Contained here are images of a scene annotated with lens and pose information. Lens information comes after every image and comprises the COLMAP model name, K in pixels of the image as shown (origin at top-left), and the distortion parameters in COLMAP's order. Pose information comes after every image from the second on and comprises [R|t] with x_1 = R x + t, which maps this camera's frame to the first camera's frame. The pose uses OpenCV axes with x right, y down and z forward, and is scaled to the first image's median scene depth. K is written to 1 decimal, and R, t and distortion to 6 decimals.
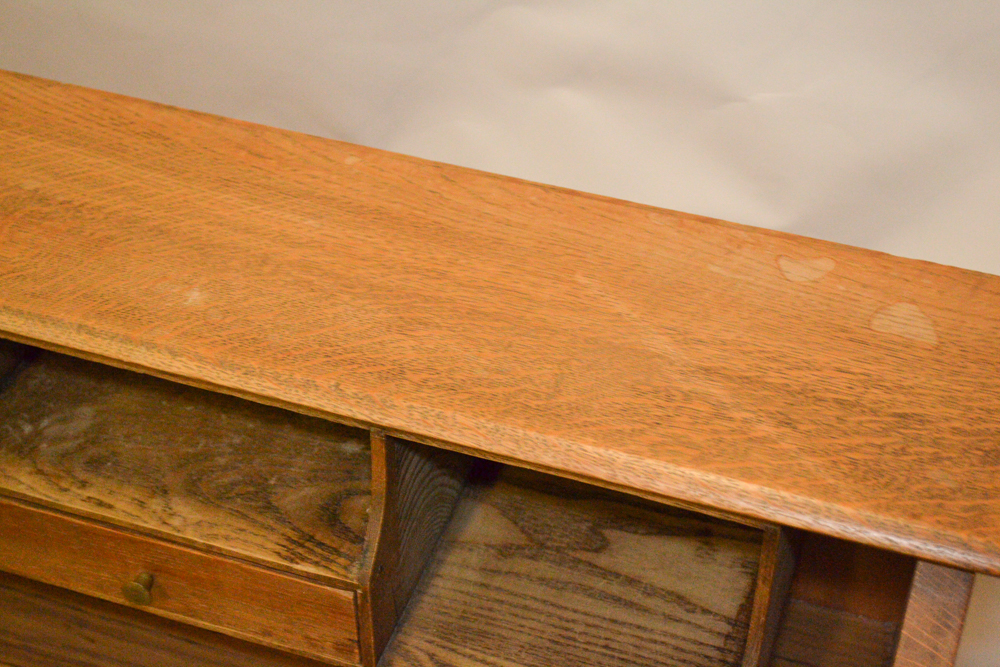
lens RADIAL K [[1777.1, 0, 504.1], [0, 1777.1, 331.9], [0, 0, 1]] dist [0.014988, 0.000000]
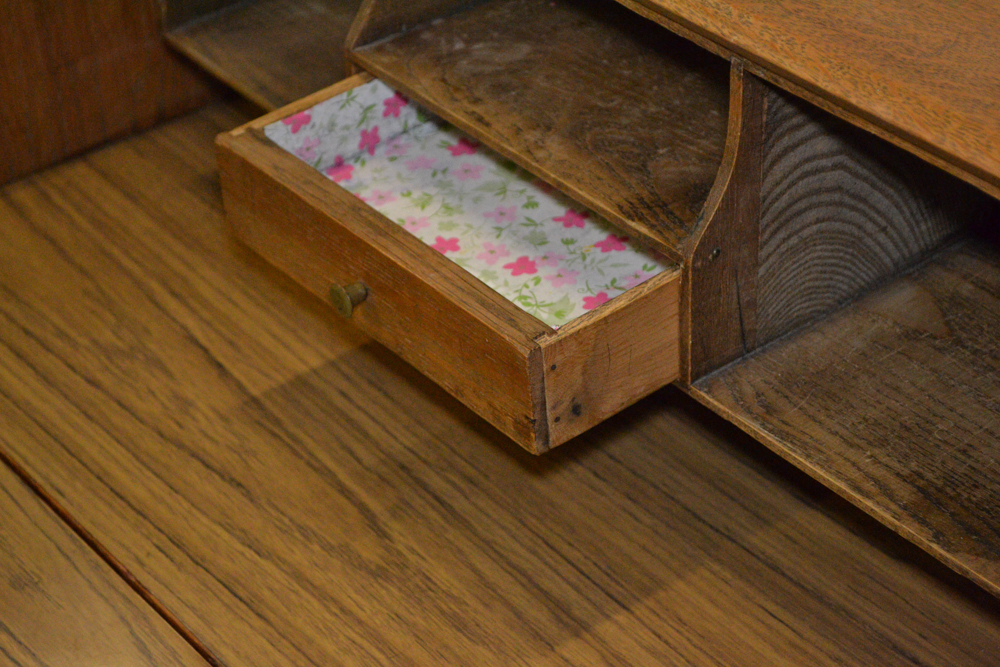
lens RADIAL K [[2298.8, 0, 507.3], [0, 2298.8, 329.4], [0, 0, 1]] dist [0.053888, 0.000000]
pose [[0.839546, 0.279156, -0.466084, 0.357266], [-0.323869, 0.945953, -0.016808, 0.213590], [0.436201, 0.165061, 0.884581, -0.001289]]
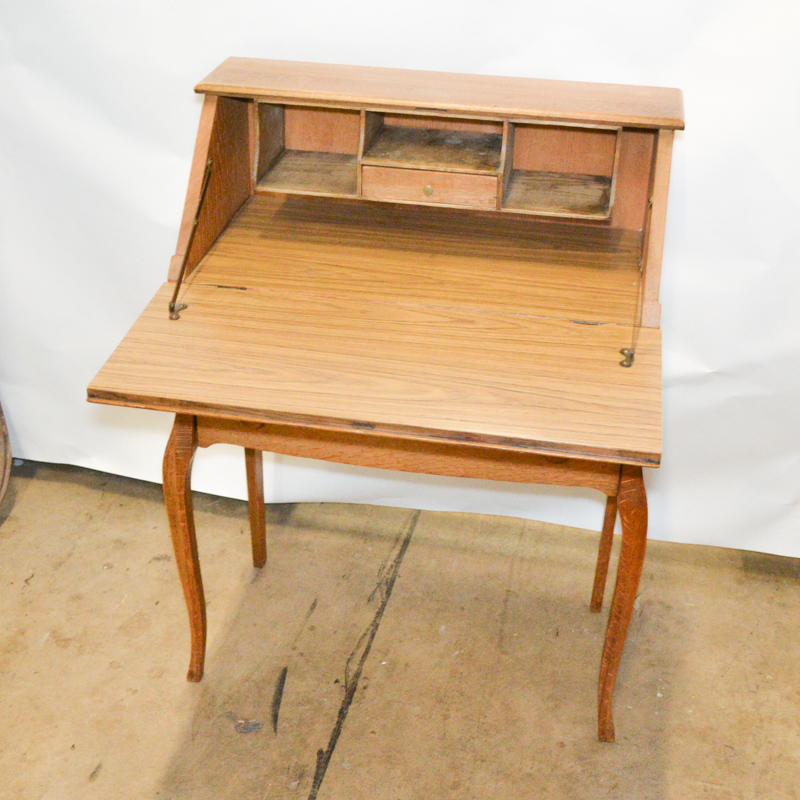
lens RADIAL K [[1245.8, 0, 386.6], [0, 1245.8, 411.2], [0, 0, 1]] dist [-0.083074, 0.000000]
pose [[0.989244, -0.067714, 0.129659, -0.618781], [0.089583, 0.981179, -0.171061, 0.952210], [-0.115635, 0.180836, 0.976692, -1.192266]]
